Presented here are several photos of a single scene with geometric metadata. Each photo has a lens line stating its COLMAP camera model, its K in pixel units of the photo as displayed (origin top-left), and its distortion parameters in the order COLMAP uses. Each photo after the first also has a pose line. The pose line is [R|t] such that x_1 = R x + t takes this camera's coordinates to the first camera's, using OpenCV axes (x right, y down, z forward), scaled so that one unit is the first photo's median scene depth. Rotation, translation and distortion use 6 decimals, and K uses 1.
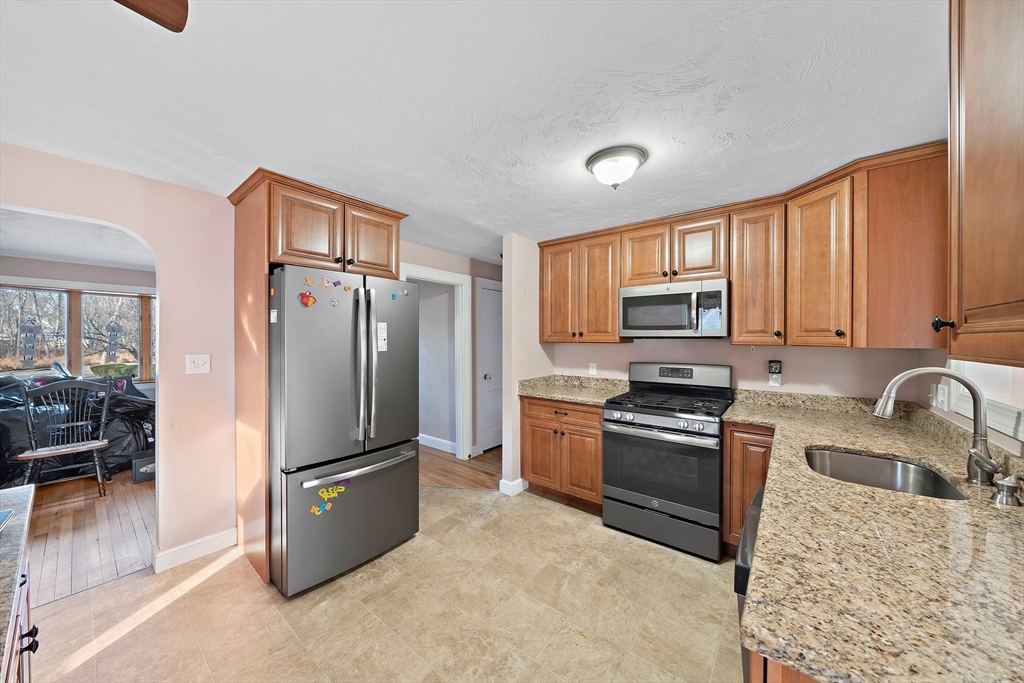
lens RADIAL K [[352.5, 0, 507.6], [0, 352.5, 339.2], [0, 0, 1]] dist [-0.005042, 0.000137]
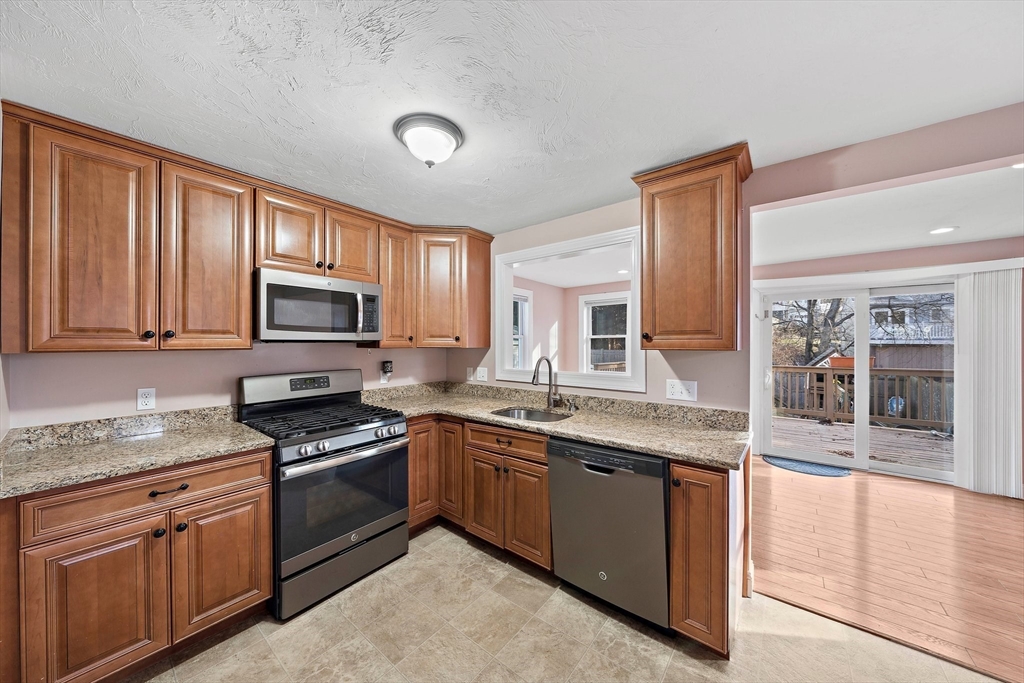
lens RADIAL K [[352.5, 0, 507.9], [0, 352.5, 341.3], [0, 0, 1]] dist [-0.005042, 0.000137]
pose [[0.003242, 0.000523, 0.999995, -0.427330], [0.003518, 0.999994, -0.000534, -0.003068], [-0.999989, 0.003520, 0.003240, 0.629163]]
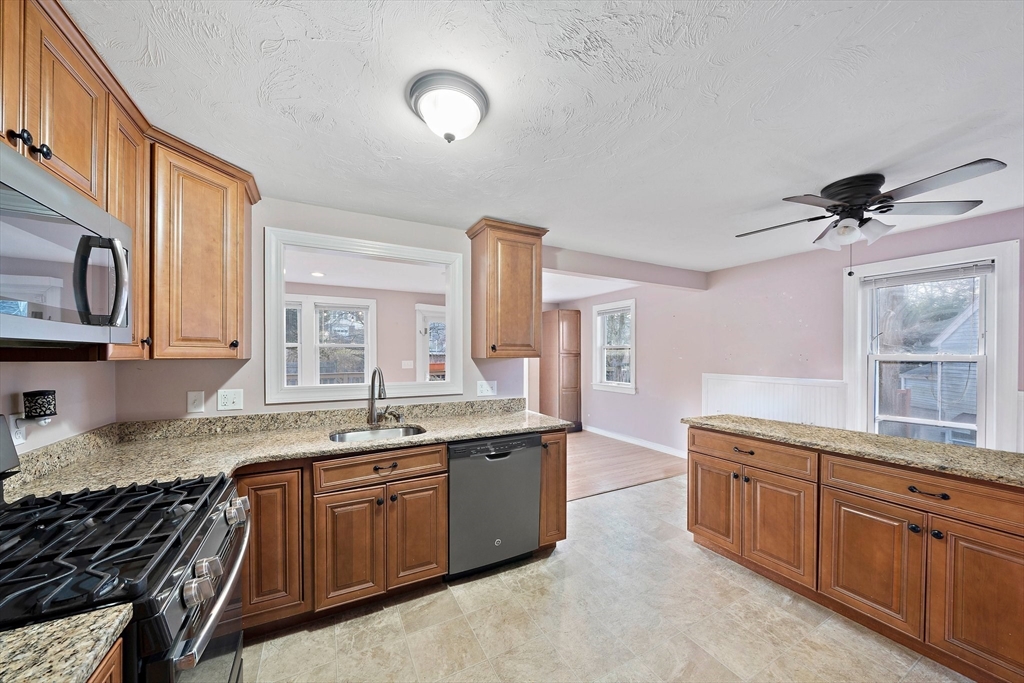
lens RADIAL K [[352.5, 0, 511.5], [0, 352.5, 353.7], [0, 0, 1]] dist [-0.005042, 0.000137]
pose [[-0.916854, -0.006339, 0.399173, -0.076432], [-0.005257, 0.999979, 0.003805, 0.000313], [-0.399189, 0.001390, -0.916868, 1.253987]]
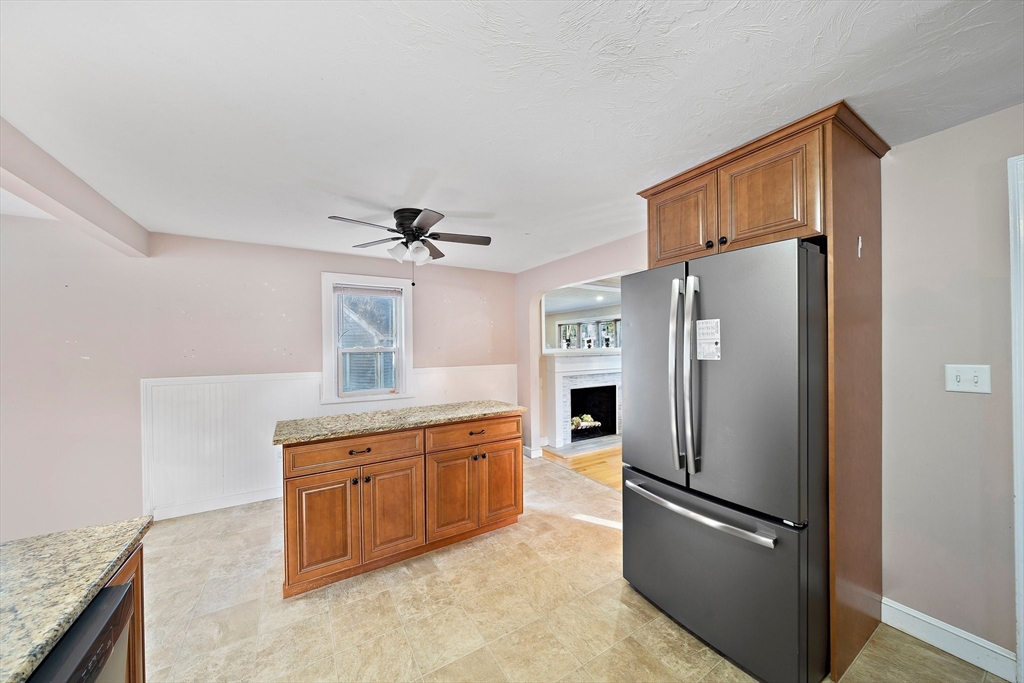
lens RADIAL K [[352.5, 0, 507.0], [0, 352.5, 344.5], [0, 0, 1]] dist [-0.005042, 0.000137]
pose [[-0.353178, -0.005019, -0.935543, 0.416177], [0.009936, 0.999909, -0.009115, 0.005458], [0.935504, -0.012515, -0.353096, 0.808716]]
